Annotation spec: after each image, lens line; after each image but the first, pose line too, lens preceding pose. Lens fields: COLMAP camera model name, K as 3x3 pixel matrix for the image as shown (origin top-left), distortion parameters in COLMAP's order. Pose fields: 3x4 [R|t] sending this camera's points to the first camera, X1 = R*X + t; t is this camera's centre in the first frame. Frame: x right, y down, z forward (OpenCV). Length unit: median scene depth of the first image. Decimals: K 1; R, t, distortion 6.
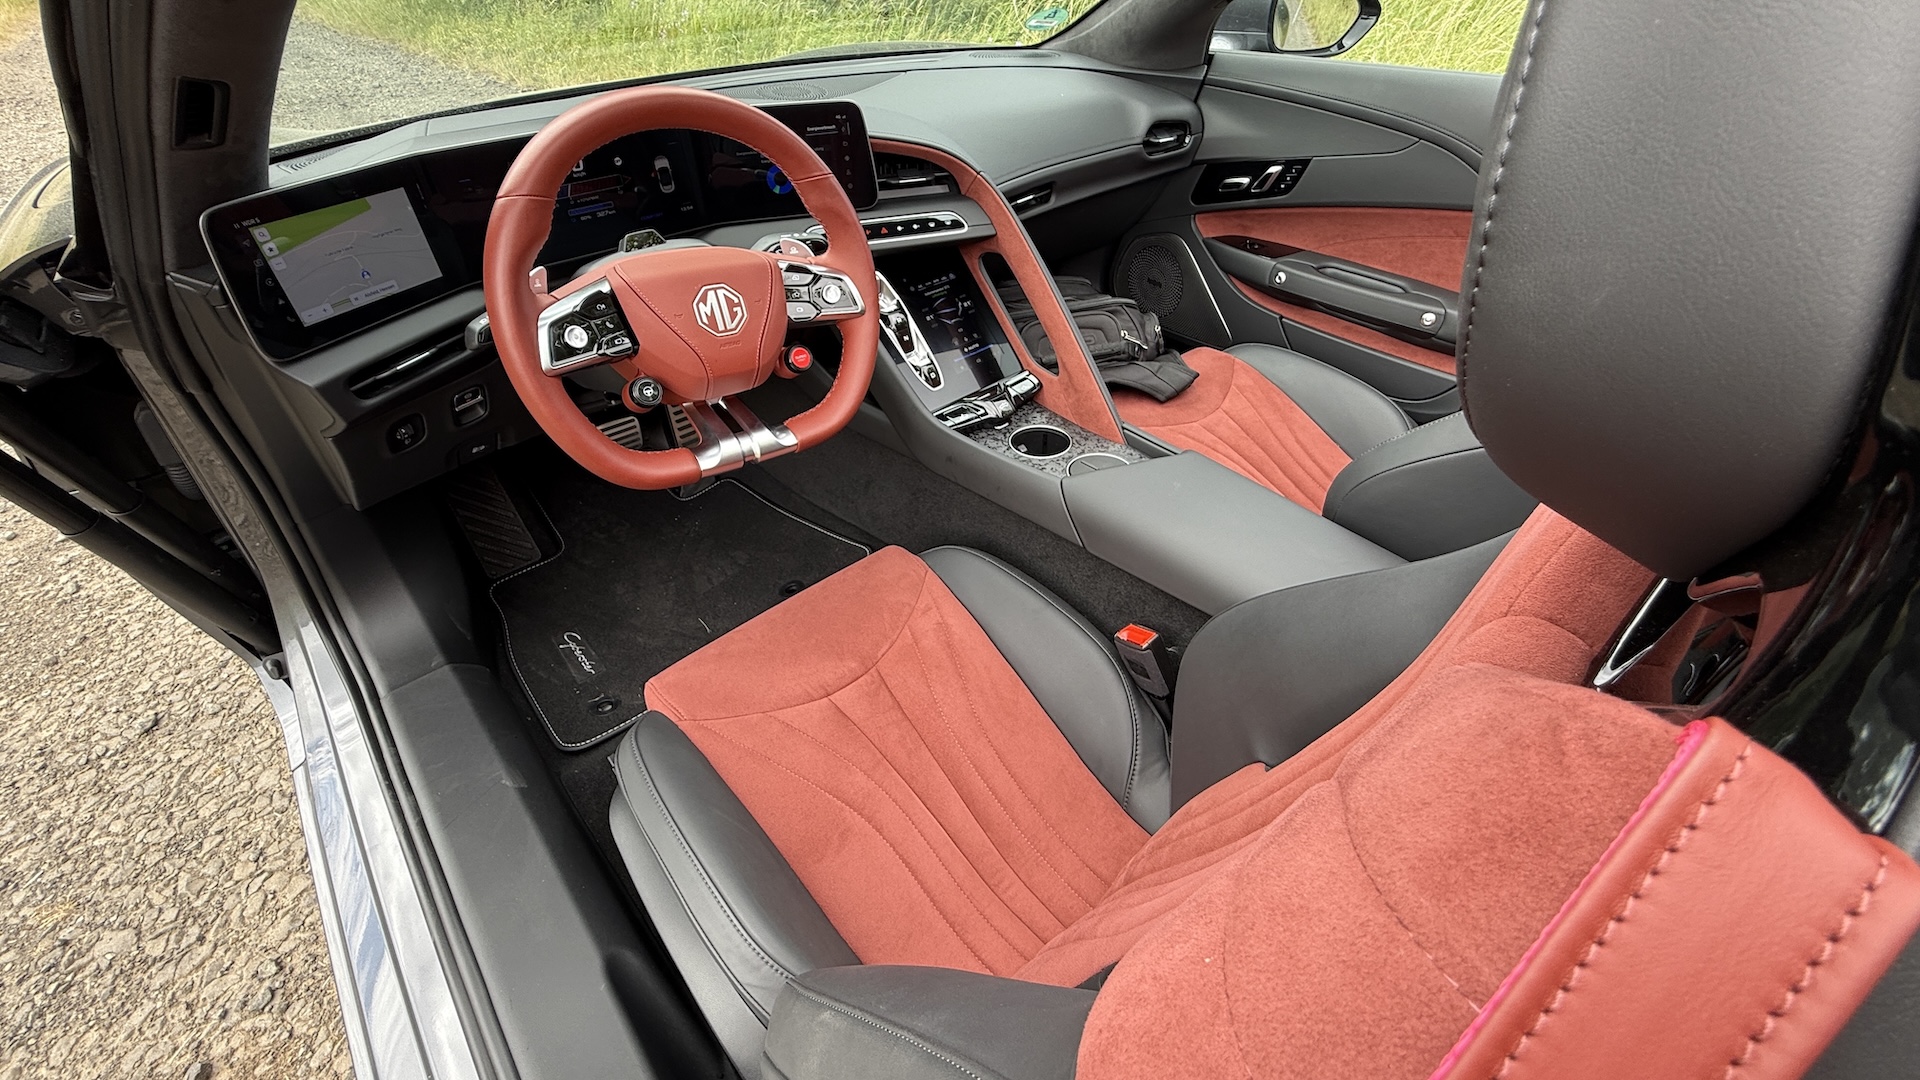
lens RADIAL K [[767.3, 0, 954.3], [0, 767.3, 535.2], [0, 0, 1]] dist [0.000635, -0.000359]
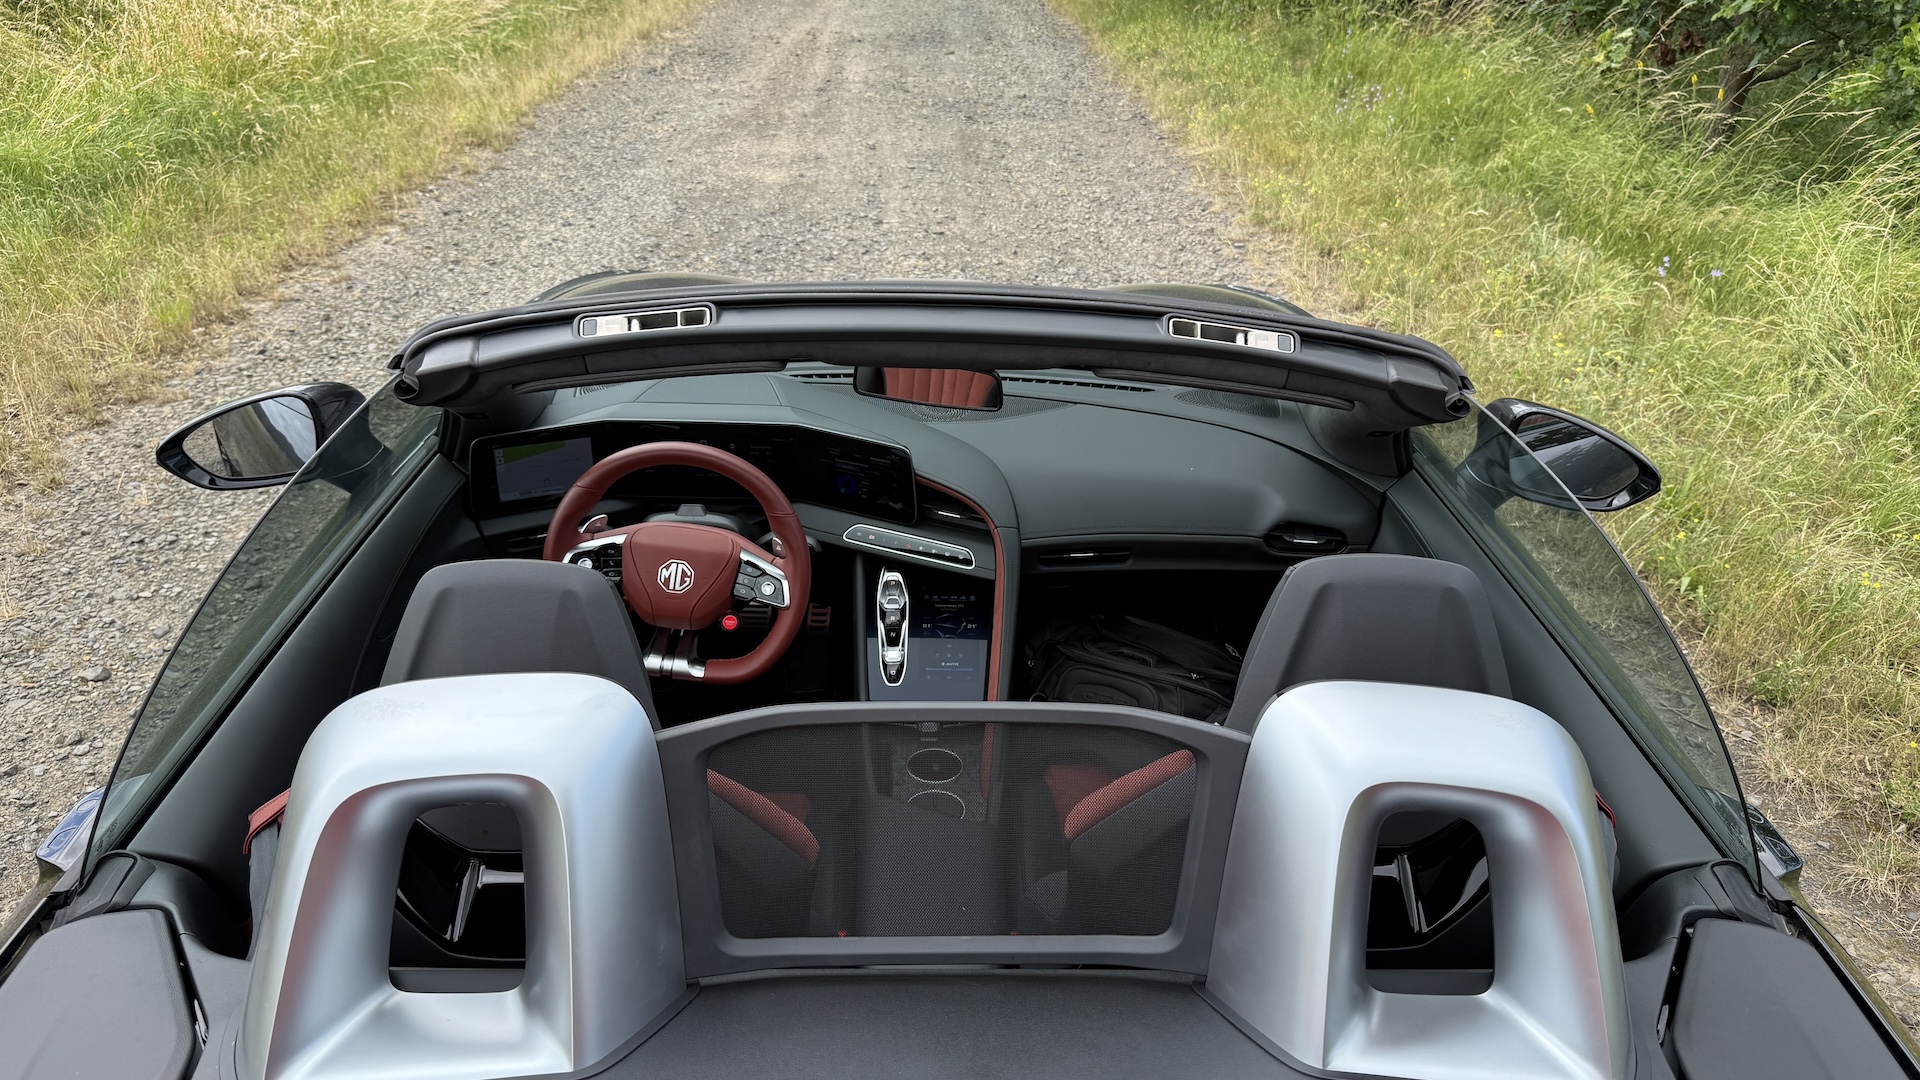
lens RADIAL K [[1350.5, 0, 961.6], [0, 1350.5, 554.5], [0, 0, 1]] dist [0.094312, -0.157207]
pose [[0.765043, 0.339635, -0.547136, 1.071075], [-0.439135, 0.896581, -0.057476, -0.292743], [0.471031, 0.284238, 0.835068, -0.660388]]
